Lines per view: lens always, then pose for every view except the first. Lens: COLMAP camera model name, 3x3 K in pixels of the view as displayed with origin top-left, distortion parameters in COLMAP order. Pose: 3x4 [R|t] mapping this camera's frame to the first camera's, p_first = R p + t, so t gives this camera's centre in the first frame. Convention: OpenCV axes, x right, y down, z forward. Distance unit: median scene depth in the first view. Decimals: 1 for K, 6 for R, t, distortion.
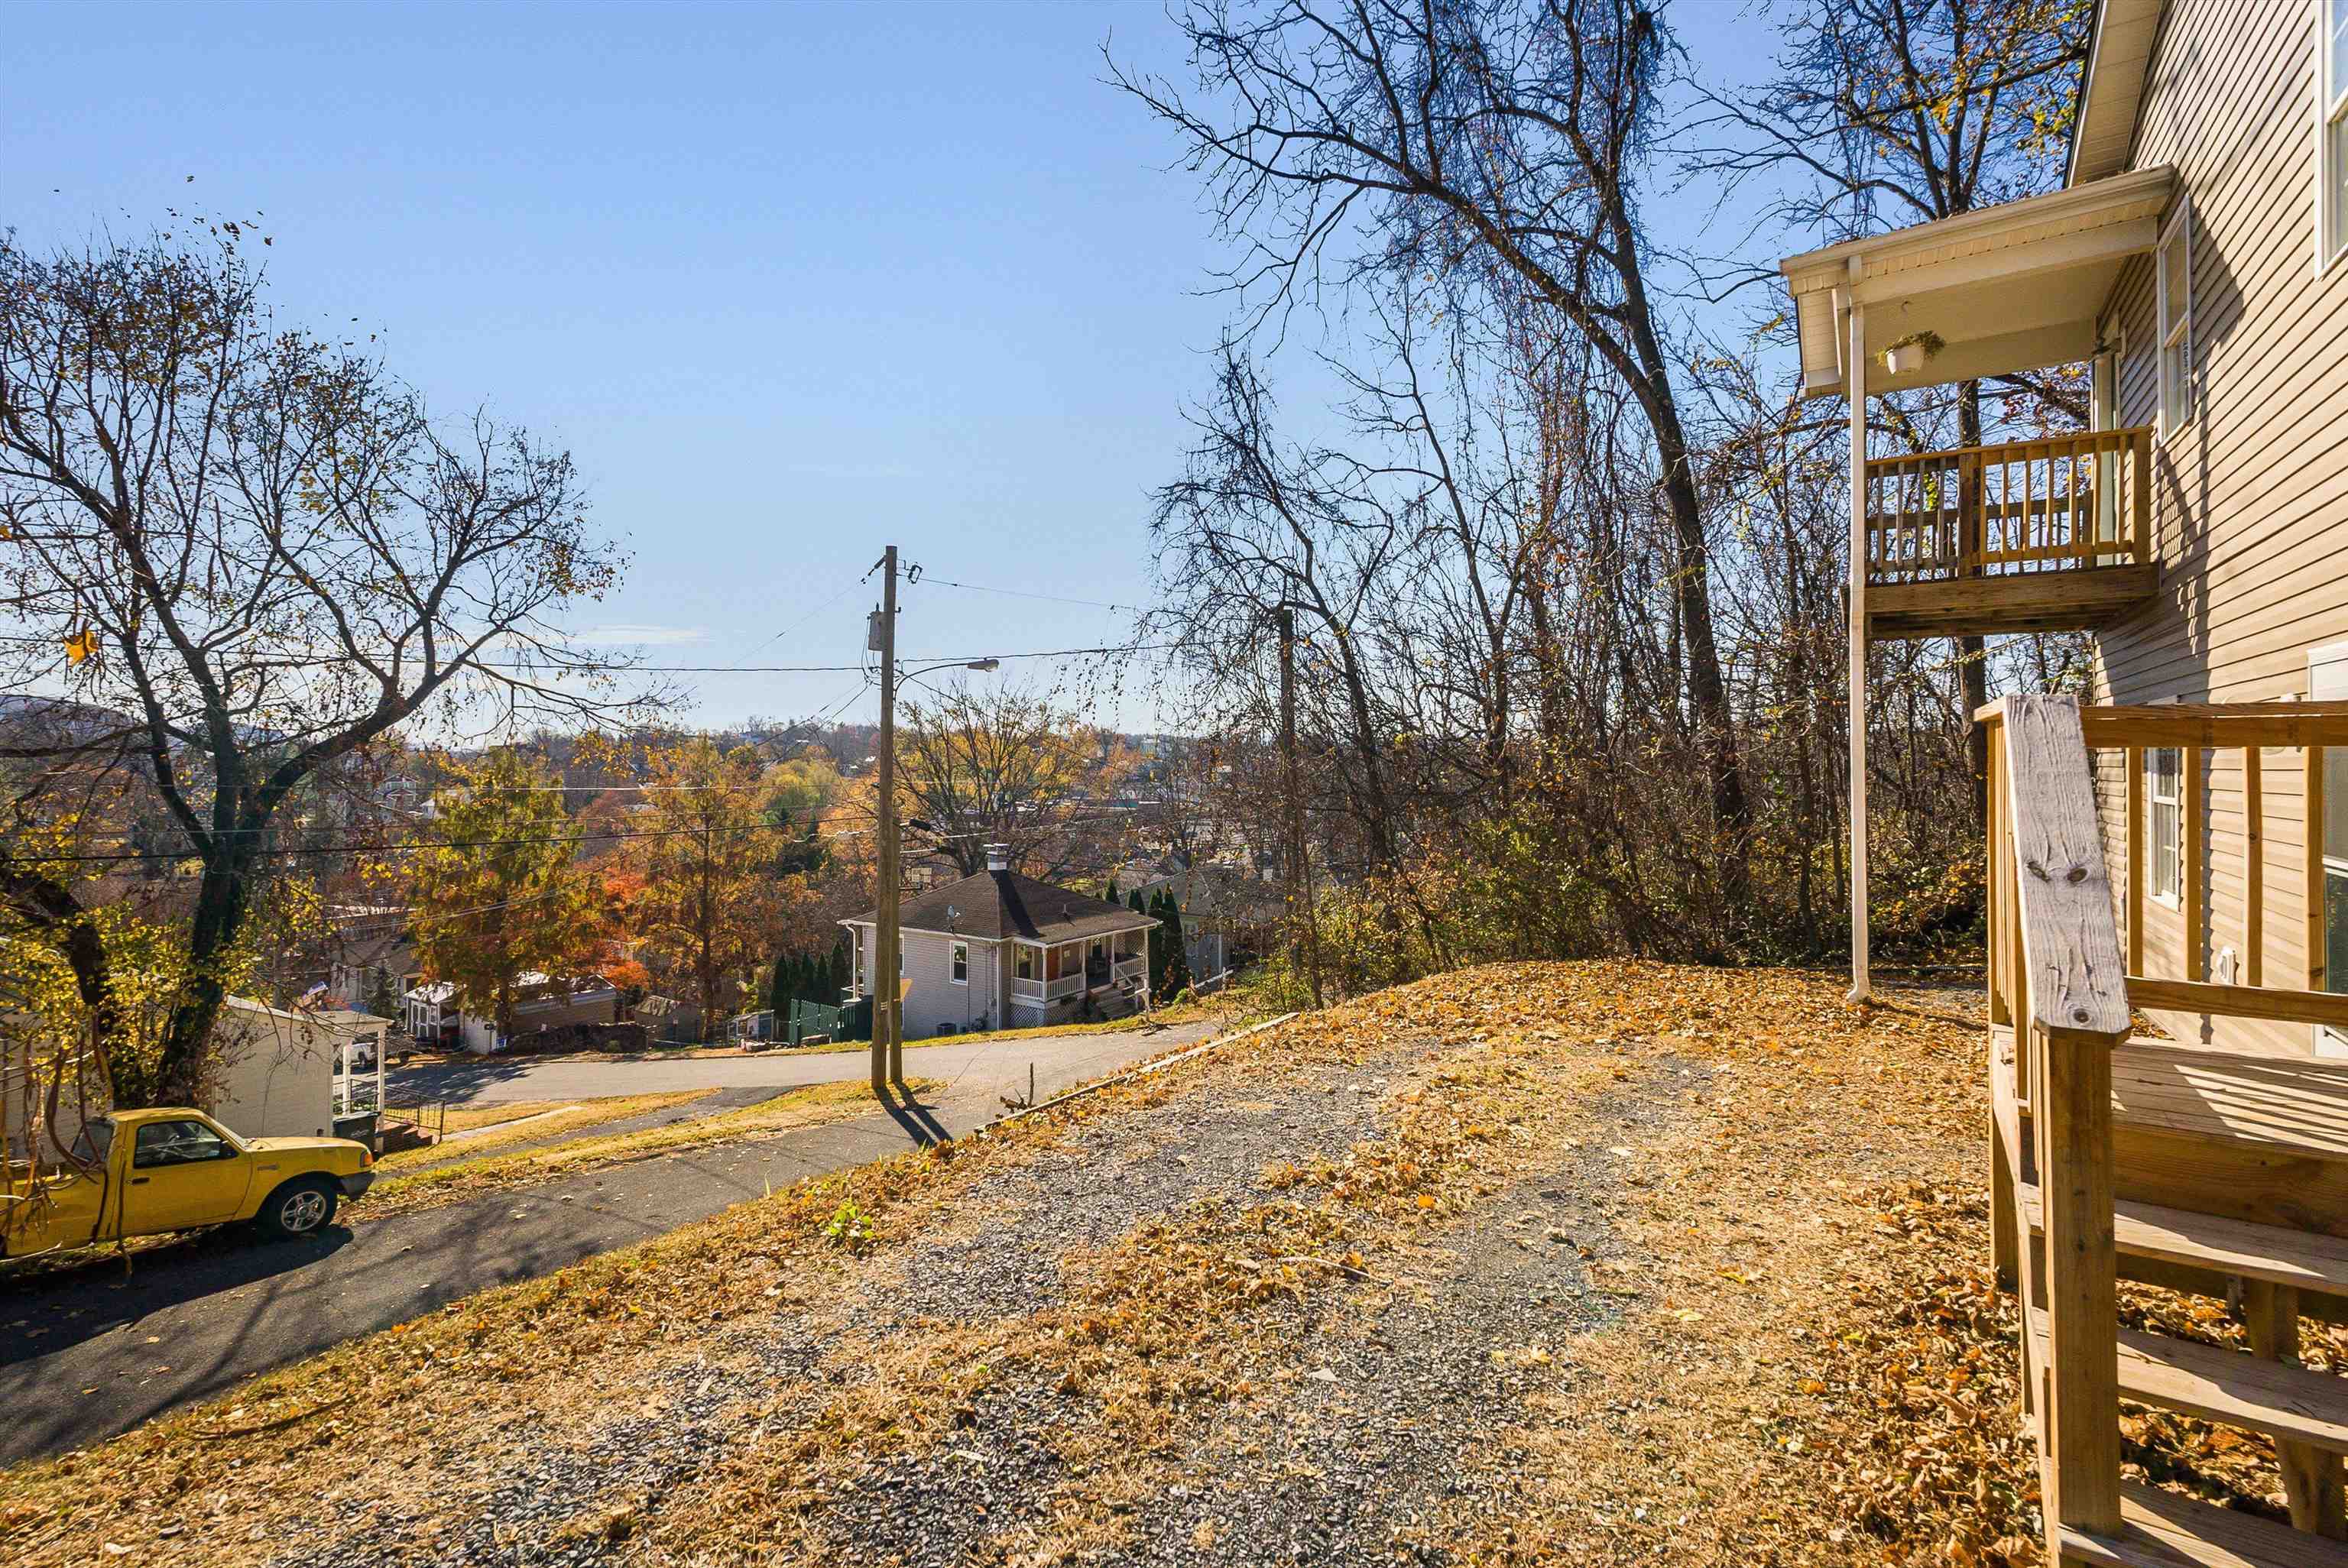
lens RADIAL K [[1054.7, 0, 1161.3], [0, 1054.7, 750.5], [0, 0, 1]] dist [0.002247, -0.000388]
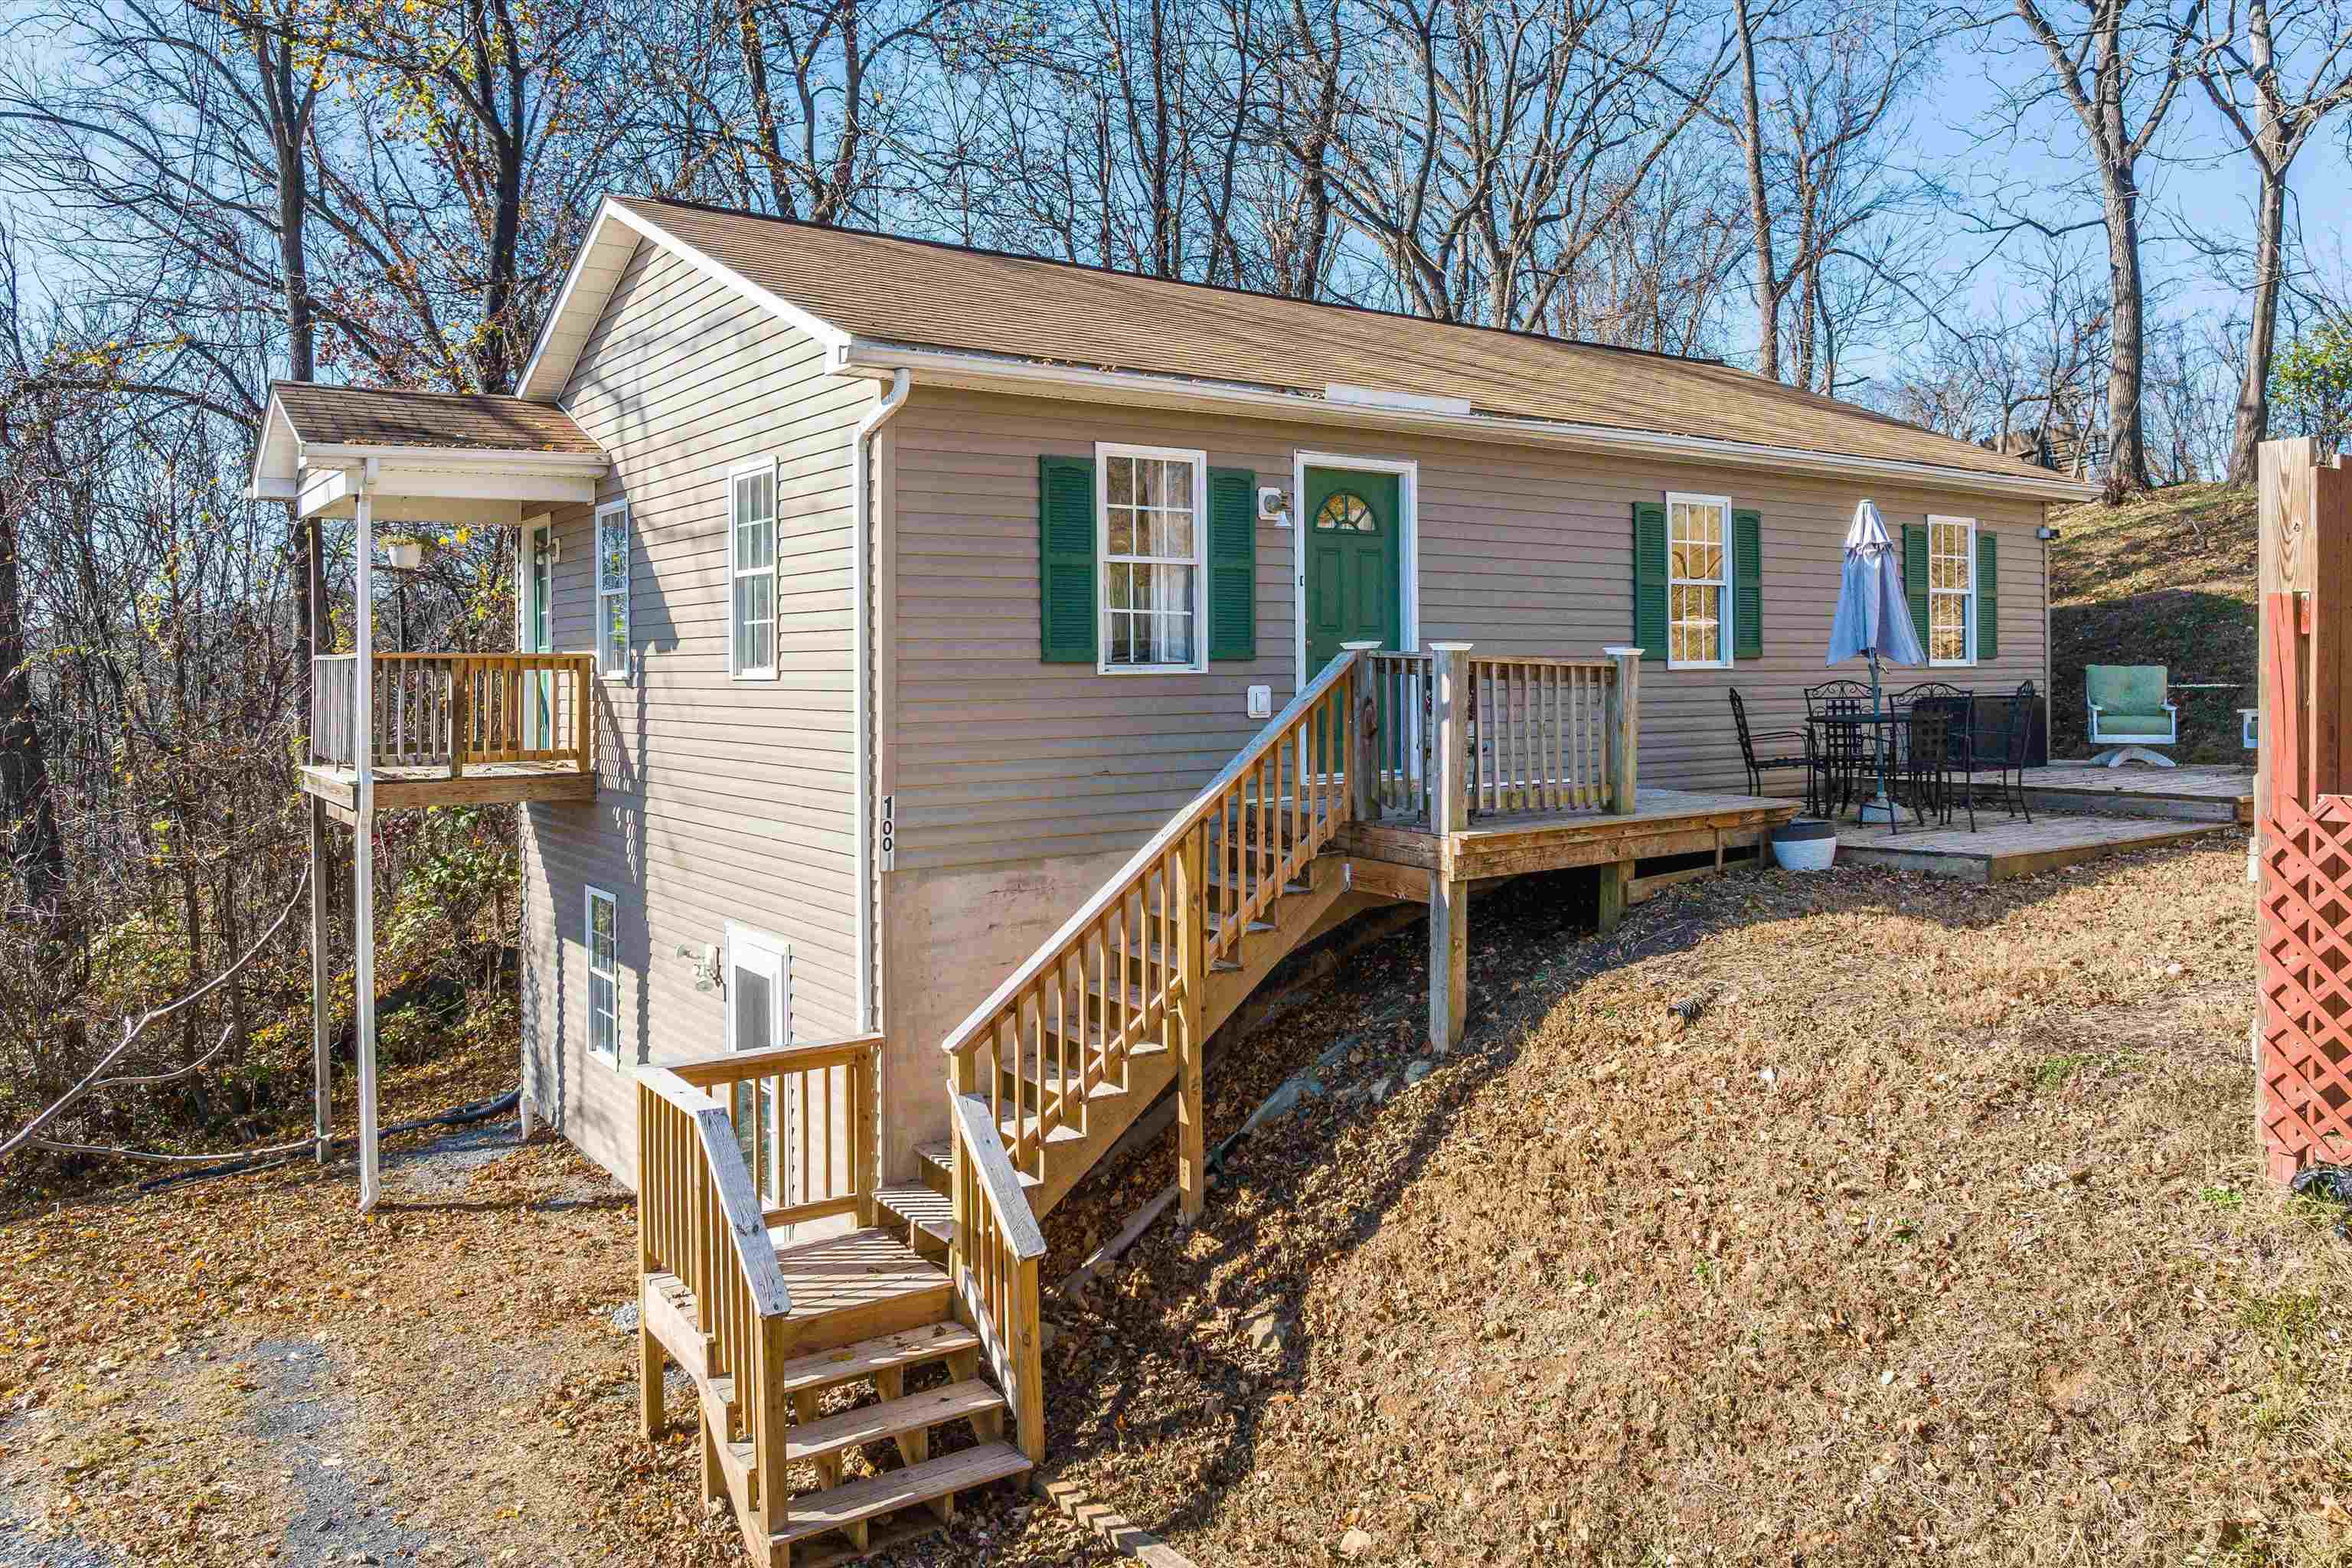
lens RADIAL K [[1706.2, 0, 1194.8], [0, 1706.2, 642.0], [0, 0, 1]] dist [-0.041429, 0.012496]
pose [[0.354841, 0.007889, 0.934893, -0.682659], [0.000738, 0.999962, -0.008718, -0.351441], [-0.934926, 0.003784, 0.354821, -0.345141]]
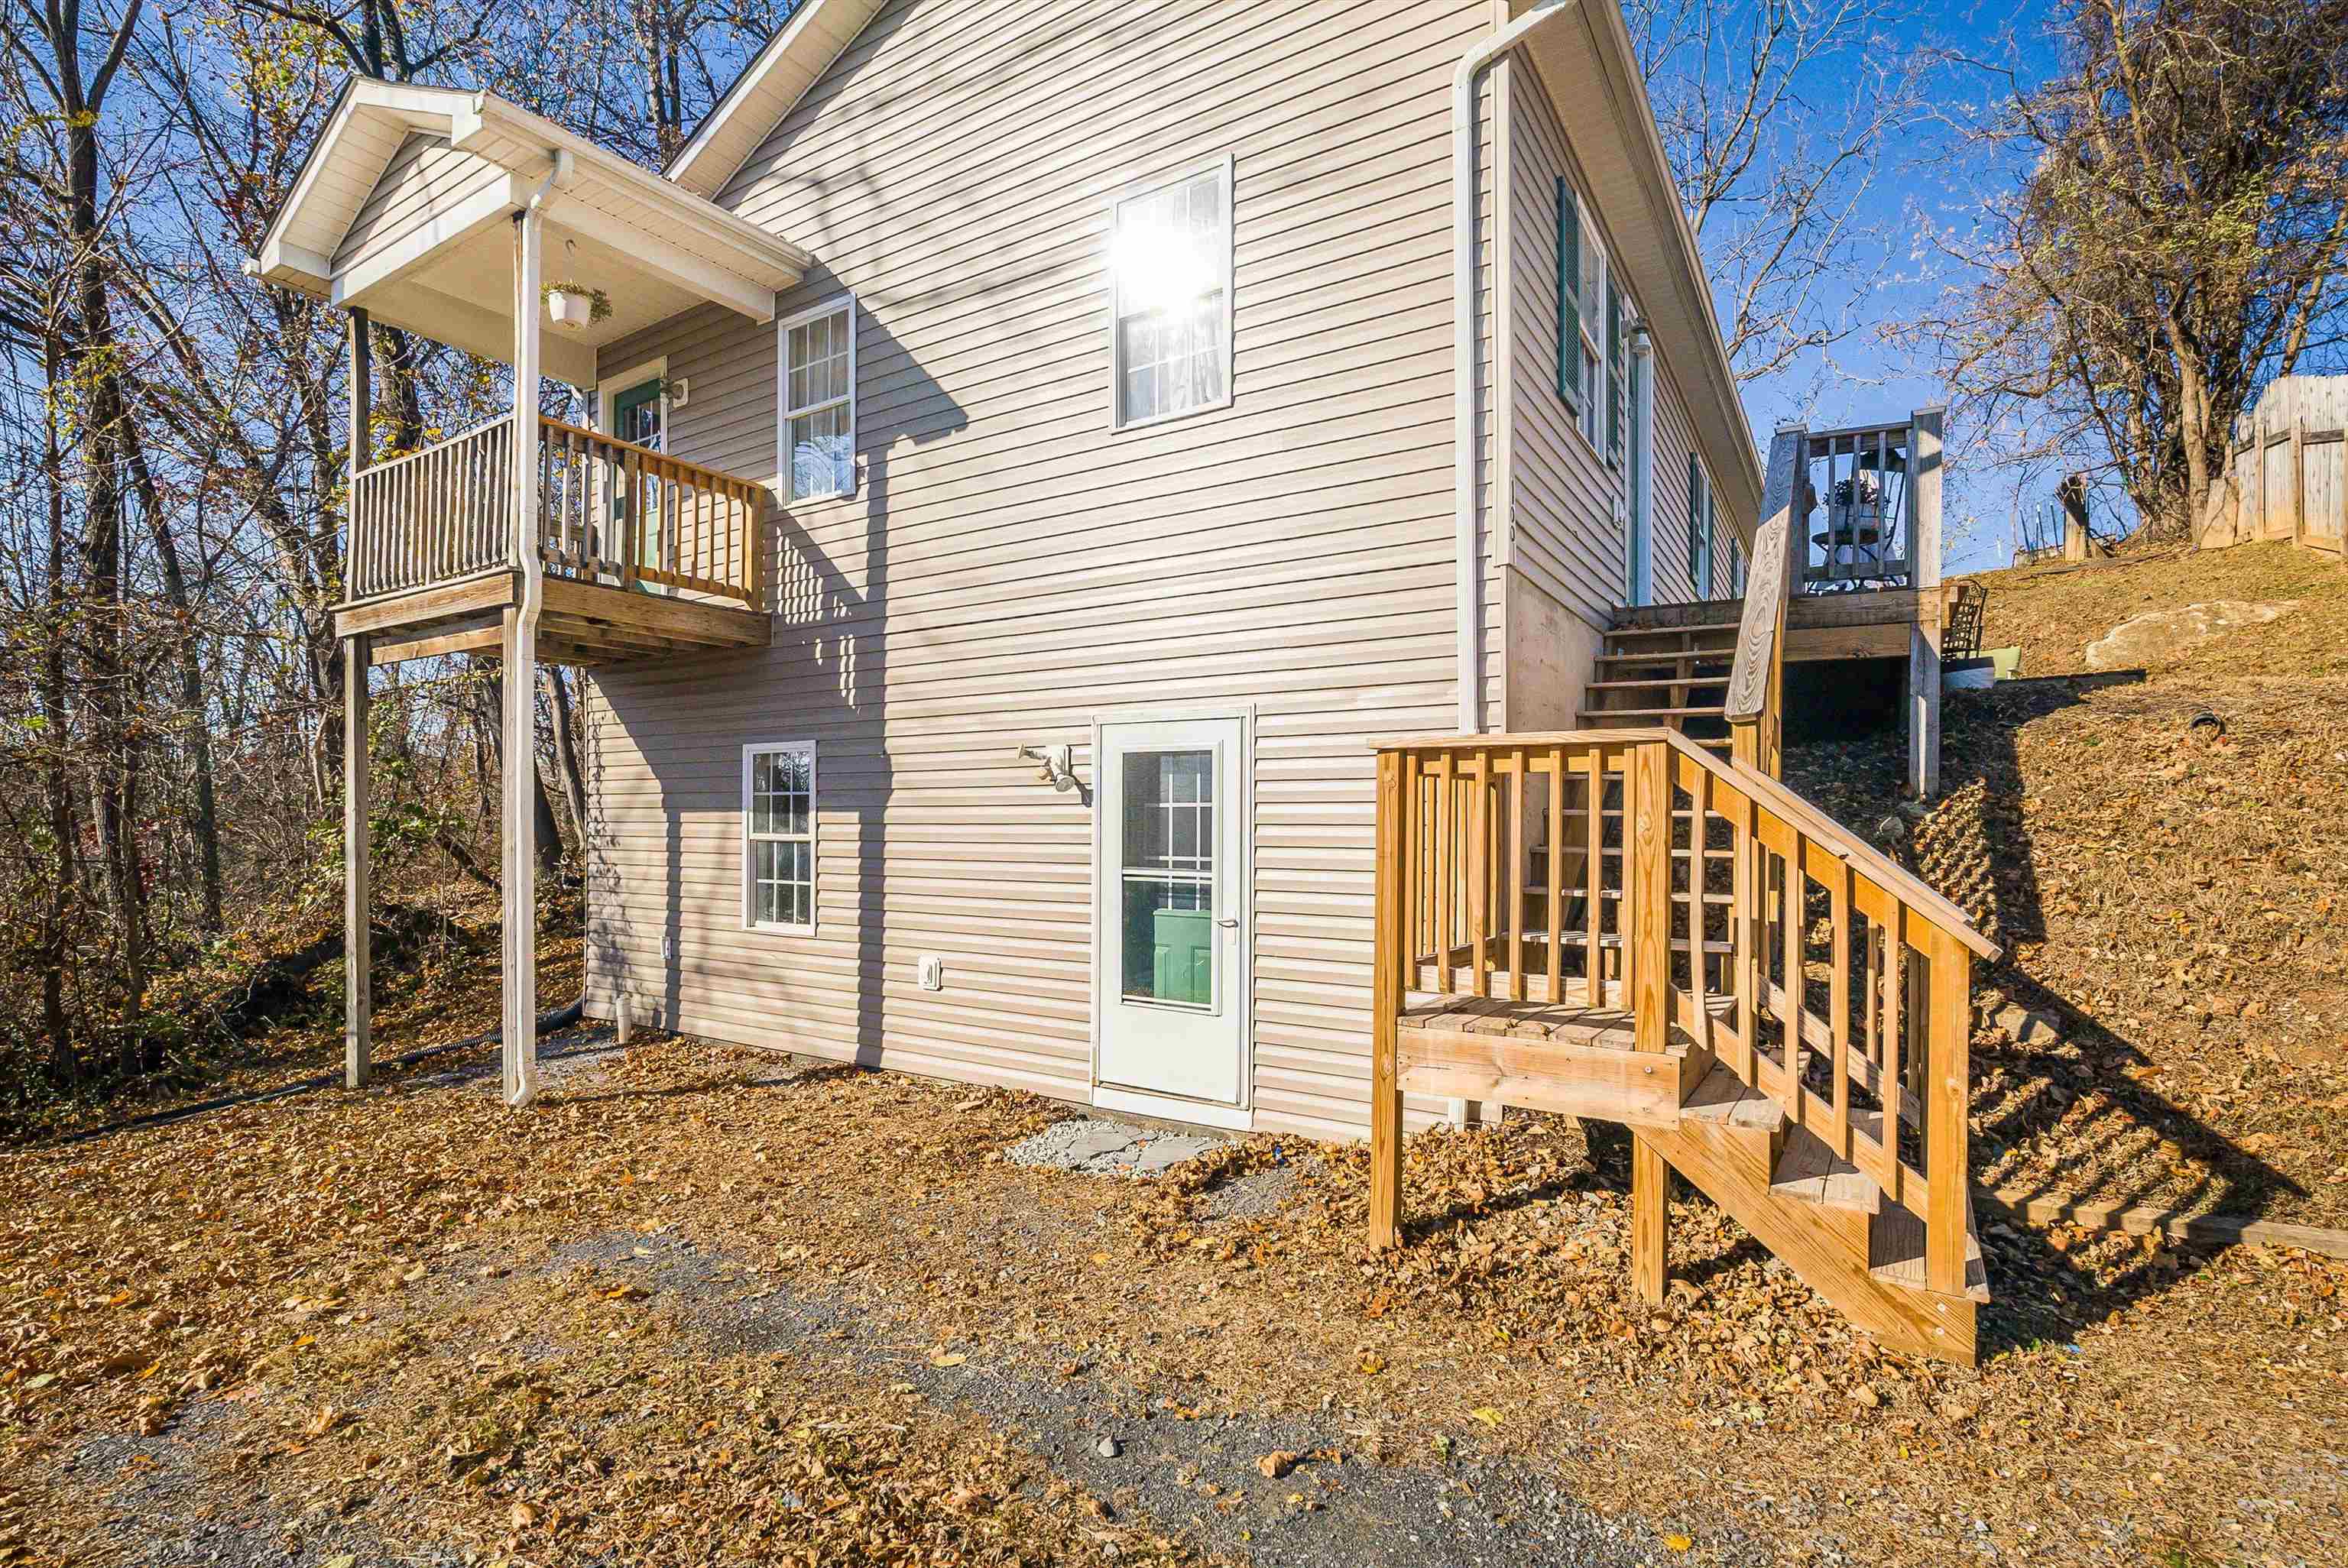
lens RADIAL K [[1107.8, 0, 1180.7], [0, 1107.8, 813.9], [0, 0, 1]] dist [-0.012743, 0.002025]
pose [[-0.023606, 0.006842, 0.999698, -0.213519], [-0.012237, 0.999900, -0.007132, 0.030206], [-0.999646, -0.012402, -0.023520, 0.694830]]
